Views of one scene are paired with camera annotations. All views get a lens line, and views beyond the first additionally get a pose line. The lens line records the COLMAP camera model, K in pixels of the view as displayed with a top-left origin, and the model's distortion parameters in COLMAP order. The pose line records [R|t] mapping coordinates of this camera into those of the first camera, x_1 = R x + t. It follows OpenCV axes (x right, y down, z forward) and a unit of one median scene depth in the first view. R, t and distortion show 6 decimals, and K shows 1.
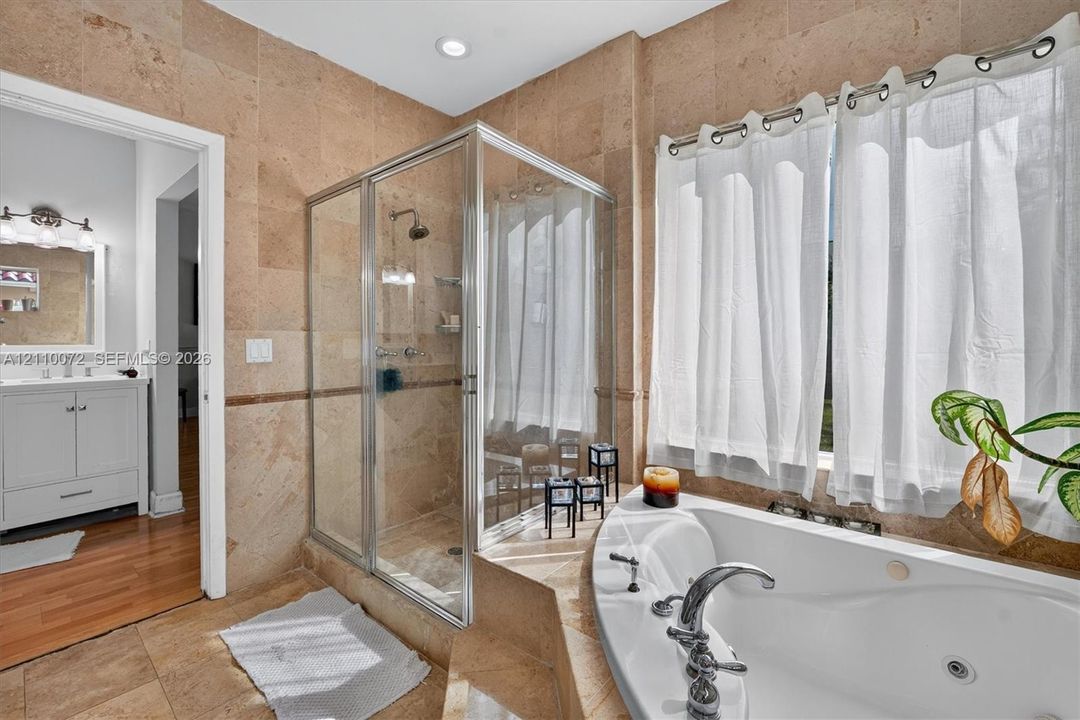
lens RADIAL K [[444.6, 0, 540.1], [0, 444.6, 354.7], [0, 0, 1]] dist [-0.004228, -0.000823]
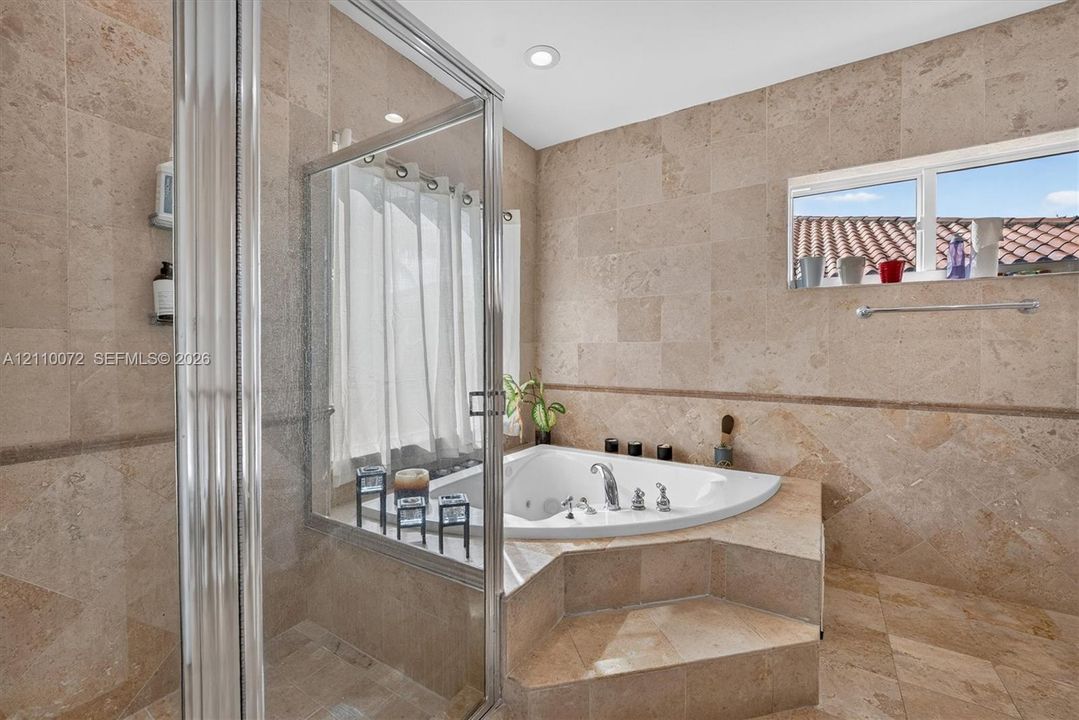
lens RADIAL K [[445.6, 0, 539.5], [0, 445.6, 360.0], [0, 0, 1]] dist [0.000194, 0.000045]
pose [[-0.123316, -0.022325, 0.992116, -1.185079], [0.023507, 0.999401, 0.025411, -0.032637], [-0.992089, 0.026456, -0.122717, 1.221674]]
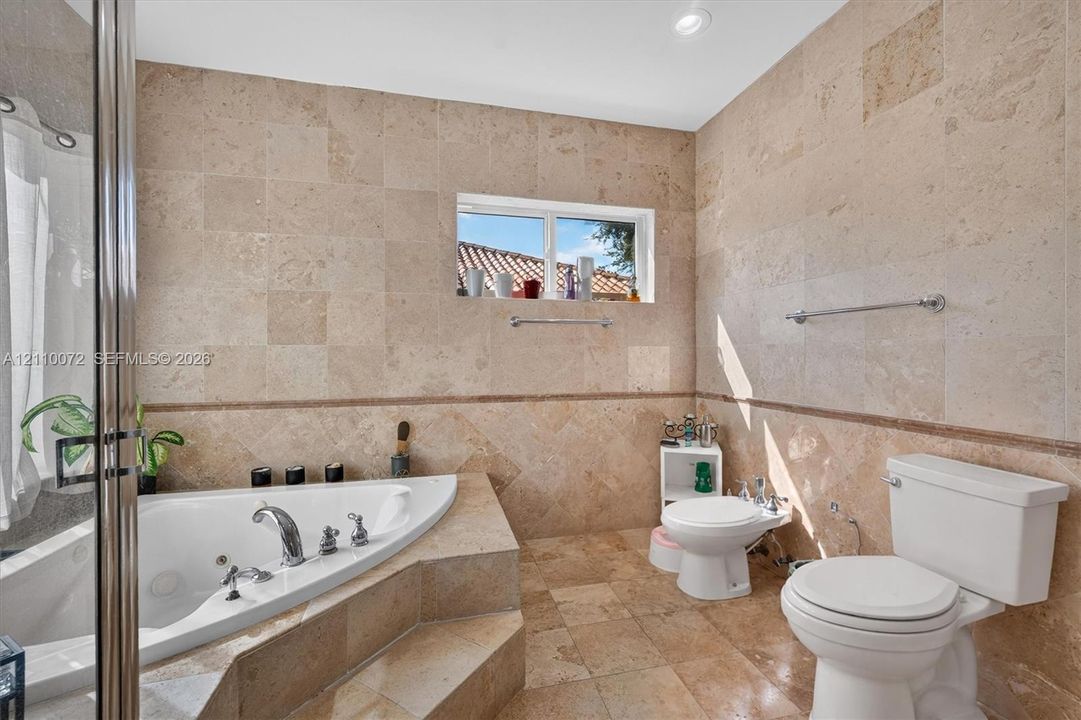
lens RADIAL K [[445.0, 0, 540.6], [0, 445.0, 354.7], [0, 0, 1]] dist [-0.004228, -0.000823]
pose [[-0.796390, 0.001165, 0.604782, -0.929696], [0.018641, 0.999570, 0.022622, -0.036957], [-0.604496, 0.029290, -0.796070, 1.316637]]
